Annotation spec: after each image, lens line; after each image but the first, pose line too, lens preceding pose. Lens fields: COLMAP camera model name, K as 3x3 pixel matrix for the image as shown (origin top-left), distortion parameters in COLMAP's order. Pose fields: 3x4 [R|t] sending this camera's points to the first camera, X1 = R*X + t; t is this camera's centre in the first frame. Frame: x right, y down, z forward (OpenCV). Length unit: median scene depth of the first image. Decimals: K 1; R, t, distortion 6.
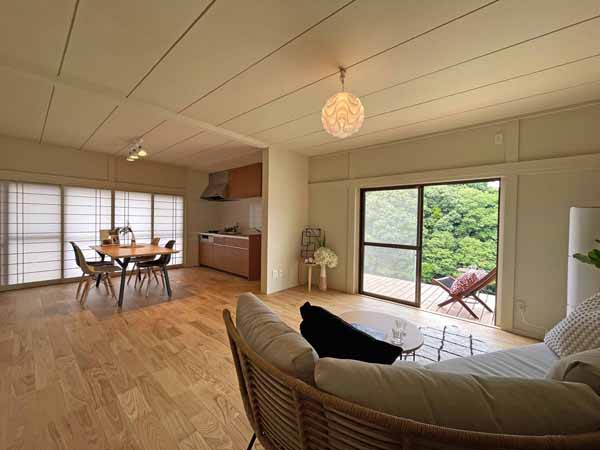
lens RADIAL K [[243.4, 0, 296.7], [0, 243.4, 222.3], [0, 0, 1]] dist [-0.001671, -0.000729]
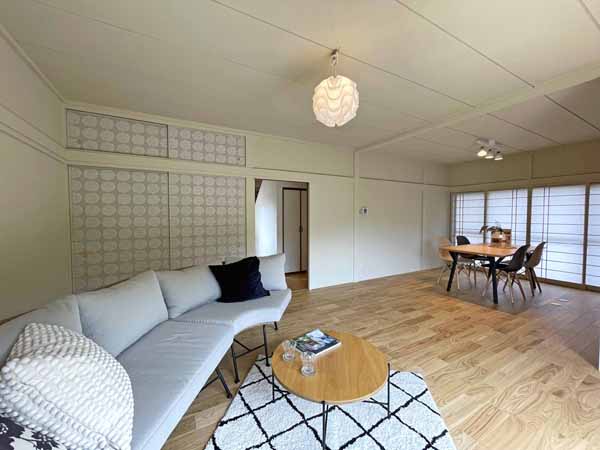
lens RADIAL K [[243.4, 0, 298.1], [0, 243.4, 223.9], [0, 0, 1]] dist [-0.001671, -0.000729]
pose [[-0.336330, 0.016991, -0.941591, 0.496732], [-0.017894, 0.999541, 0.024428, -0.000932], [0.941574, 0.025064, -0.335872, 0.539826]]
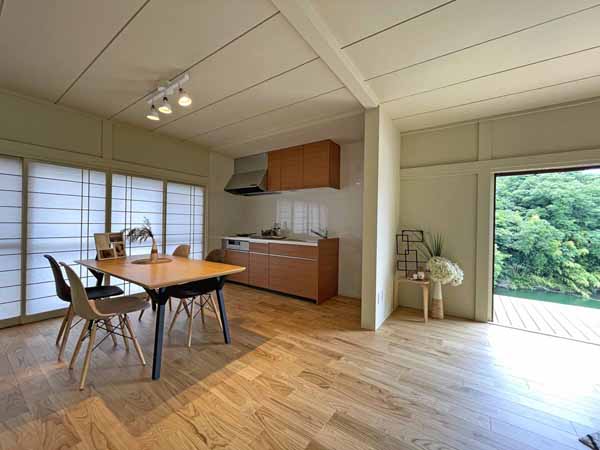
lens RADIAL K [[243.4, 0, 296.2], [0, 243.4, 222.3], [0, 0, 1]] dist [-0.001671, -0.000729]
pose [[0.994078, 0.000246, 0.108668, -0.373392], [0.001210, 0.999910, -0.013332, 0.012401], [-0.108662, 0.013385, 0.993989, 0.342001]]
